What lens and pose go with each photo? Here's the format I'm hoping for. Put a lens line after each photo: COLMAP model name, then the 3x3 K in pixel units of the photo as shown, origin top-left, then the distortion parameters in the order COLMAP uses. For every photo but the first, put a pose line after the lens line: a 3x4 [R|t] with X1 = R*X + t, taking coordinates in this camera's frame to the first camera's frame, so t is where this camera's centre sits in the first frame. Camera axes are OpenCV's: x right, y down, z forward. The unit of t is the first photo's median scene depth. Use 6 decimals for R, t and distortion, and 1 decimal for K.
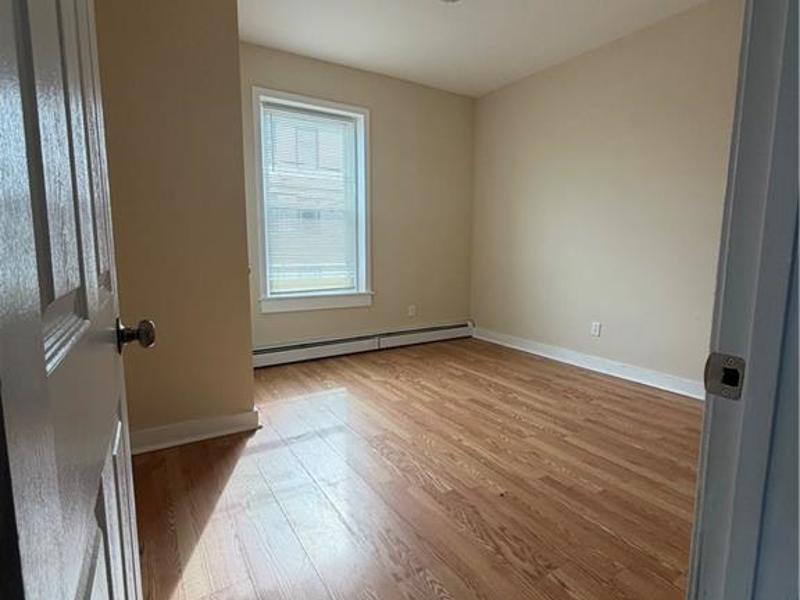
lens RADIAL K [[424.8, 0, 401.1], [0, 424.8, 295.9], [0, 0, 1]] dist [-0.000053, 0.000683]
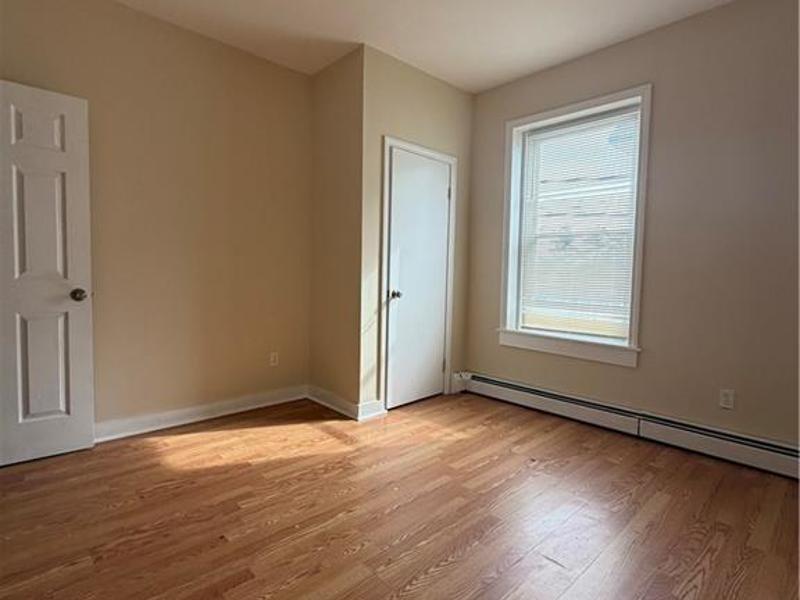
lens RADIAL K [[424.8, 0, 396.7], [0, 424.8, 297.7], [0, 0, 1]] dist [-0.000053, 0.000683]
pose [[0.199154, 0.060077, -0.978125, 0.580593], [-0.138725, 0.989796, 0.032548, -0.065318], [0.970100, 0.129208, 0.205456, 0.542343]]
